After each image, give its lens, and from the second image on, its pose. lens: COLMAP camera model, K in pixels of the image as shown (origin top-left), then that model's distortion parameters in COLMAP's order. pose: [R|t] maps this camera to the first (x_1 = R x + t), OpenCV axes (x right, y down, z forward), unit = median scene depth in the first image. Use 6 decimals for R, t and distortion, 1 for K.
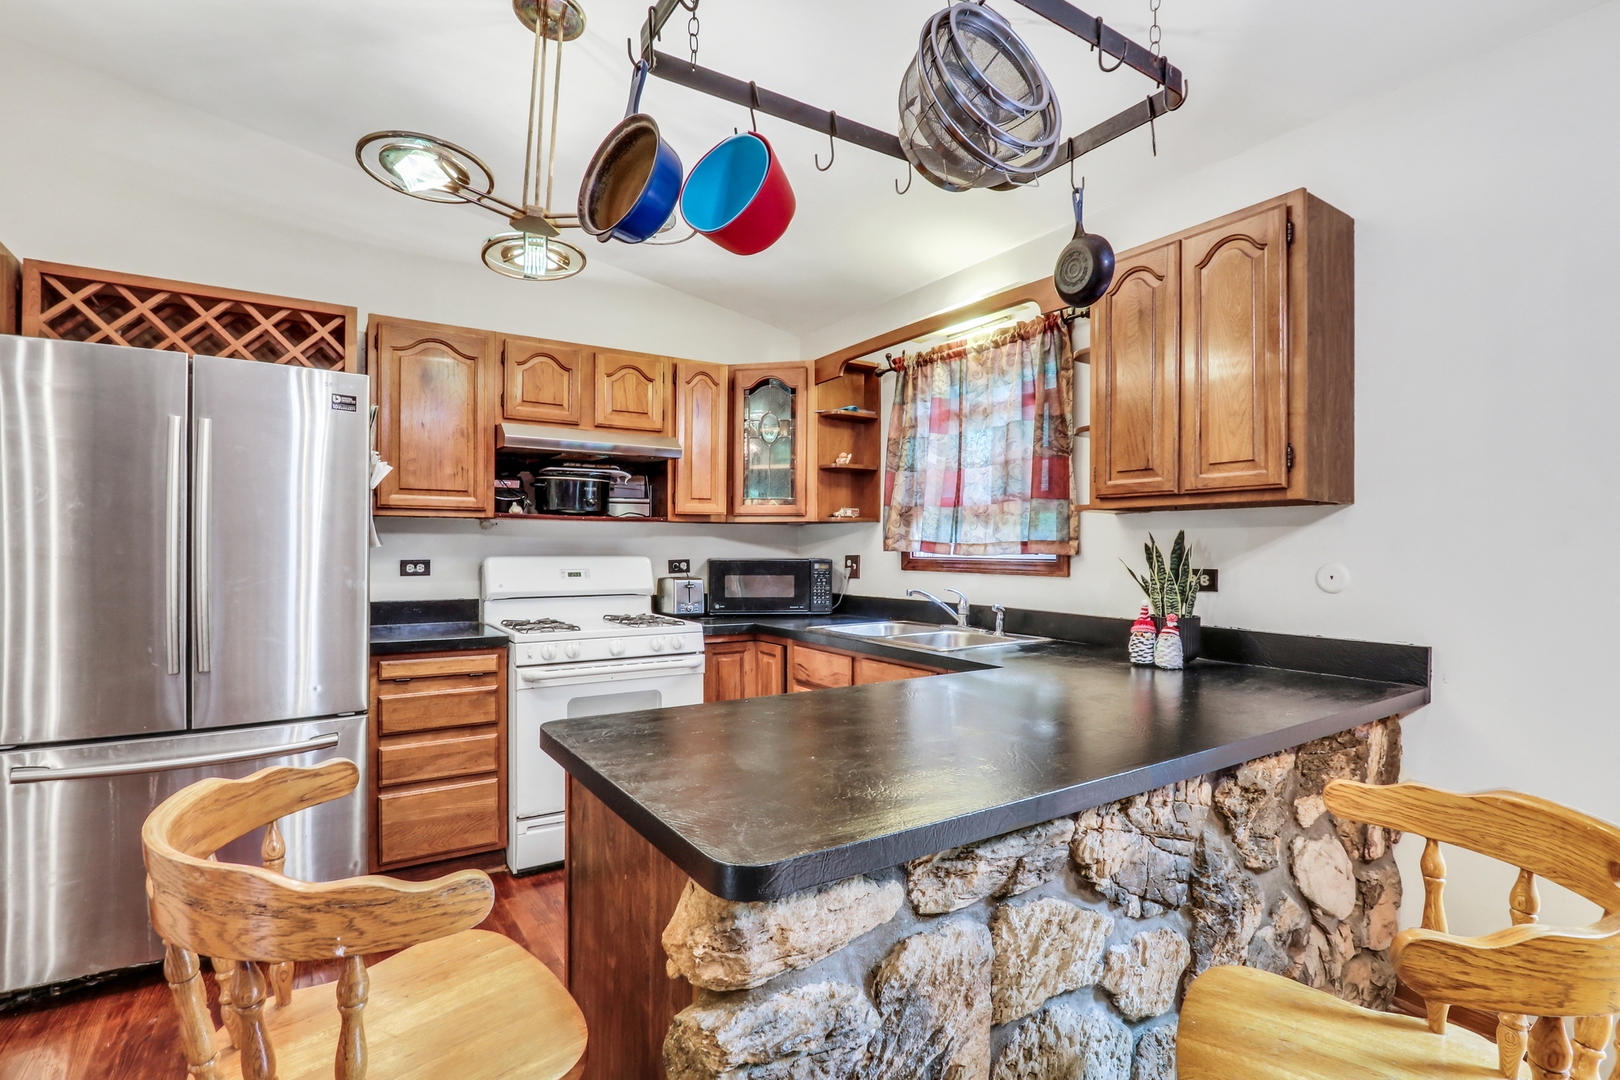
lens RADIAL K [[792.2, 0, 824.0], [0, 792.2, 554.1], [0, 0, 1]] dist [0.013521, 0.000219]
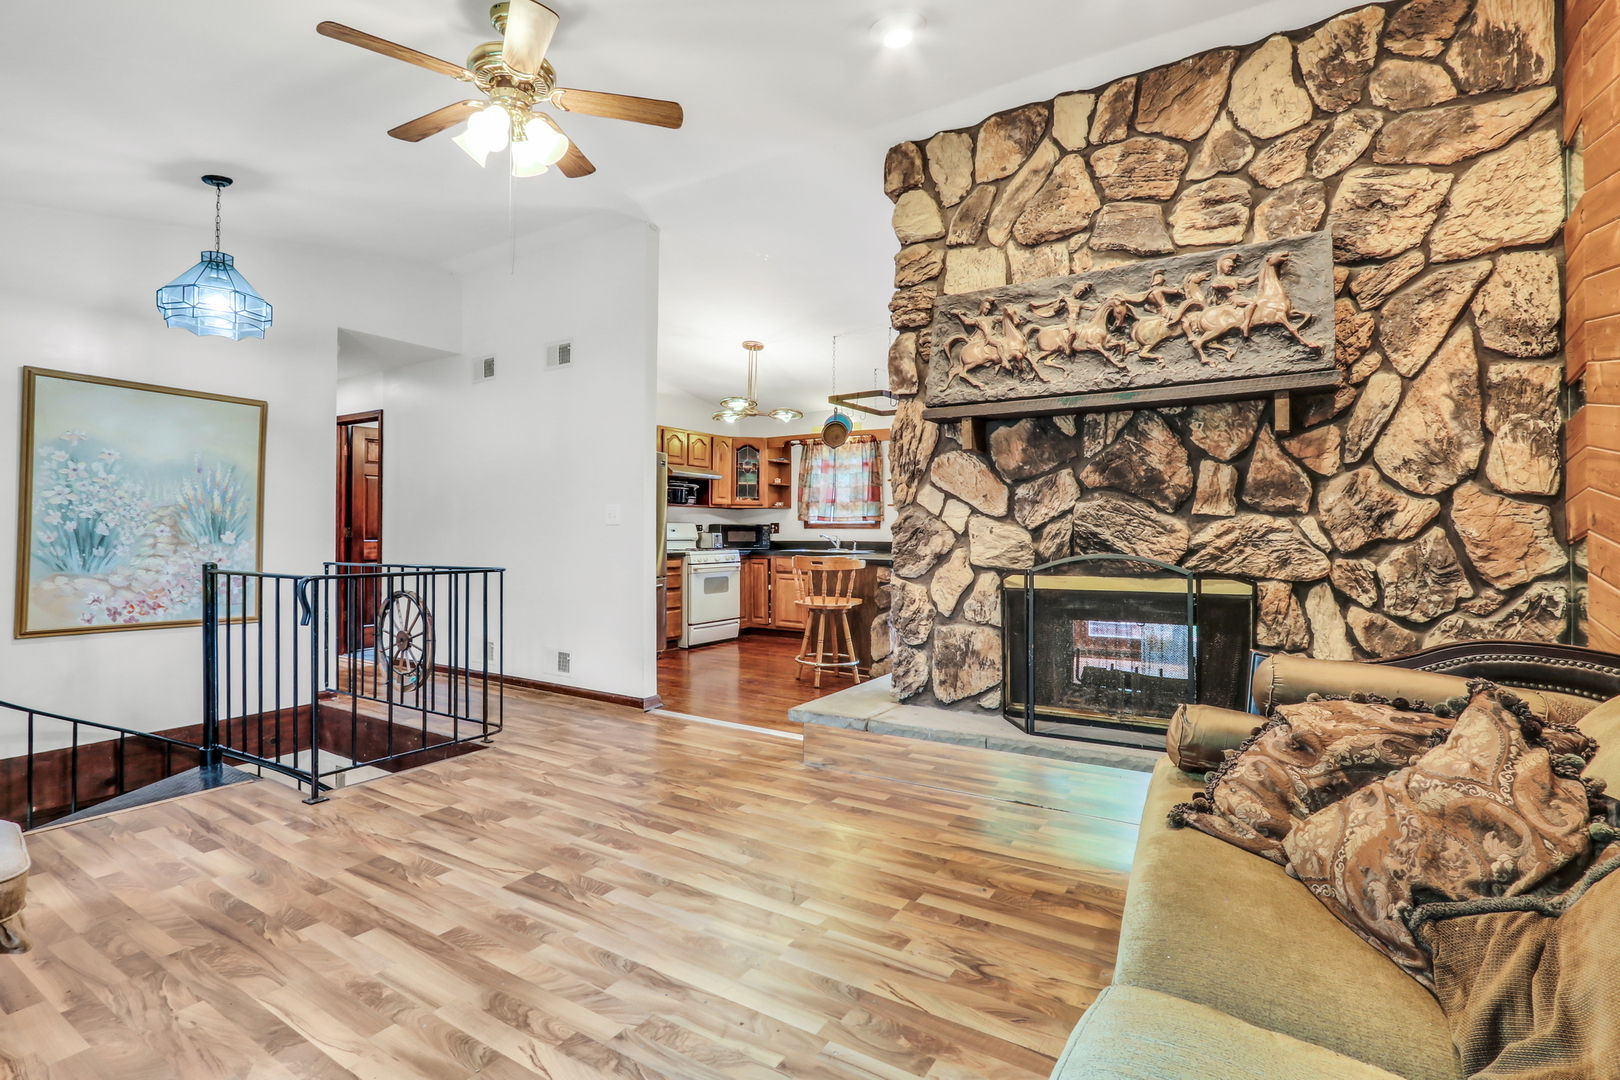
lens RADIAL K [[792.2, 0, 824.0], [0, 792.2, 554.1], [0, 0, 1]] dist [0.013521, 0.000219]
pose [[0.908740, -0.010105, 0.417240, -0.934757], [0.003318, 0.999850, 0.016987, 0.062175], [-0.417349, -0.014053, 0.908638, -1.320191]]
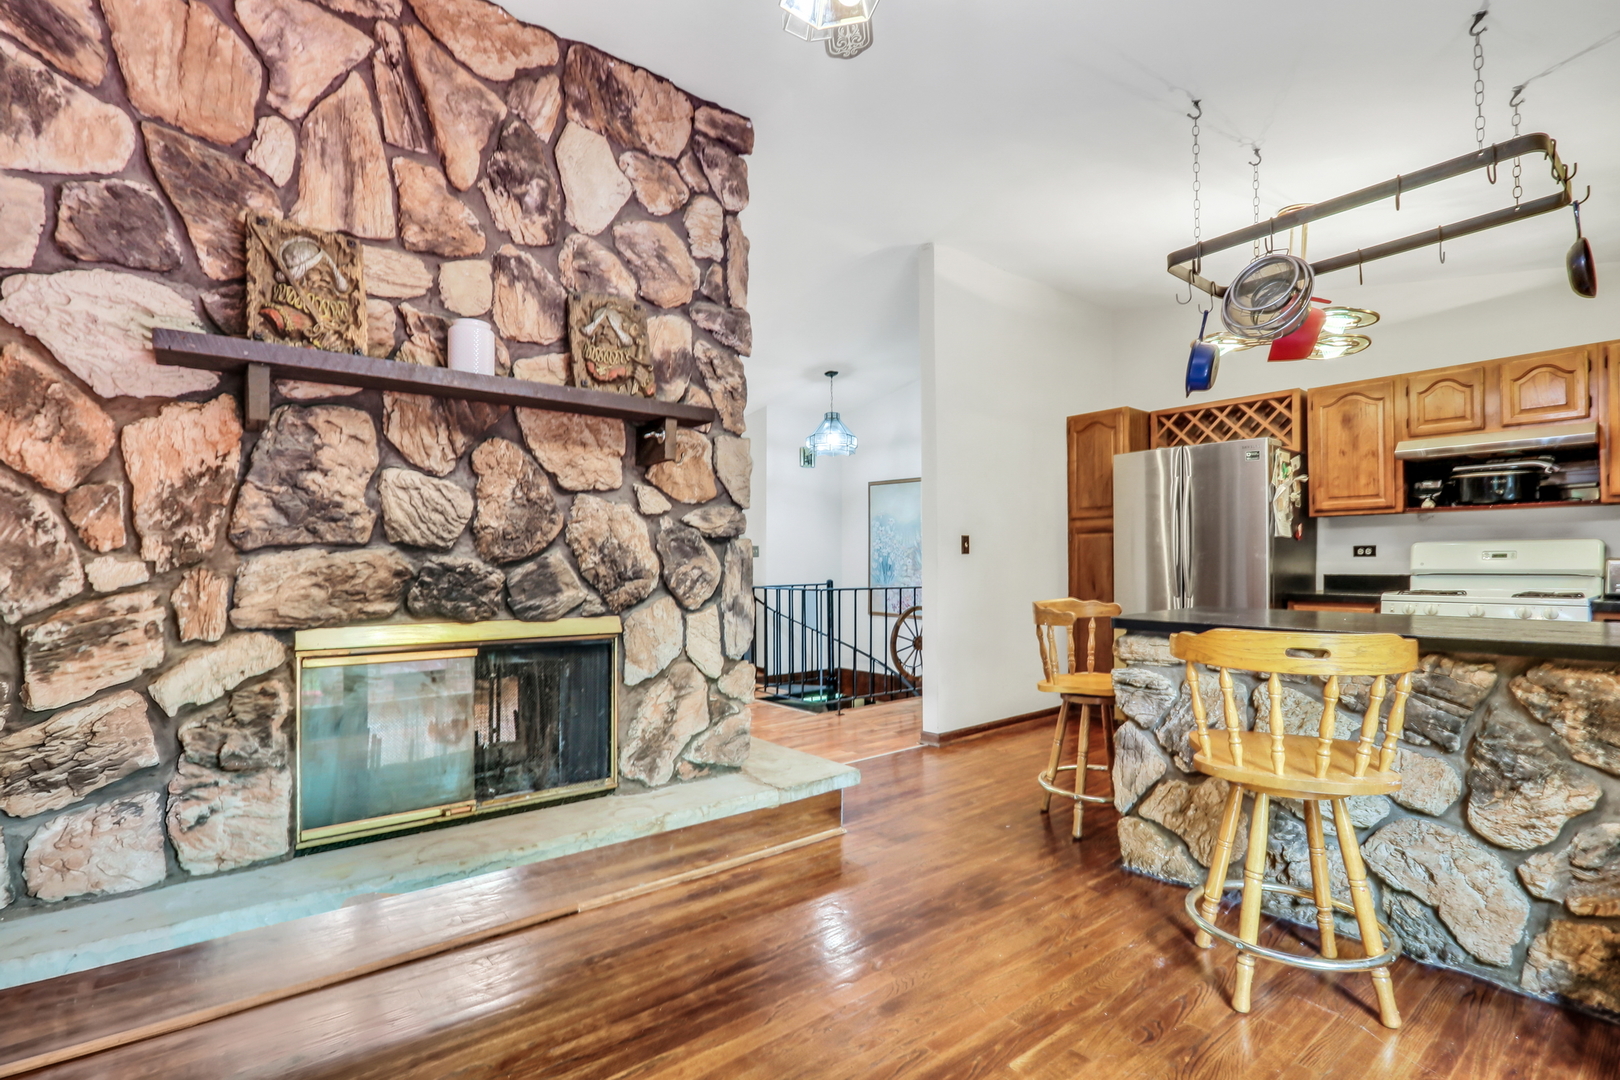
lens RADIAL K [[792.2, 0, 824.0], [0, 792.2, 554.1], [0, 0, 1]] dist [0.013521, 0.000219]
pose [[0.137275, -0.016144, -0.990401, 0.780416], [-0.003620, 0.999852, -0.016800, 0.051378], [0.990526, 0.005892, 0.137196, -0.152071]]
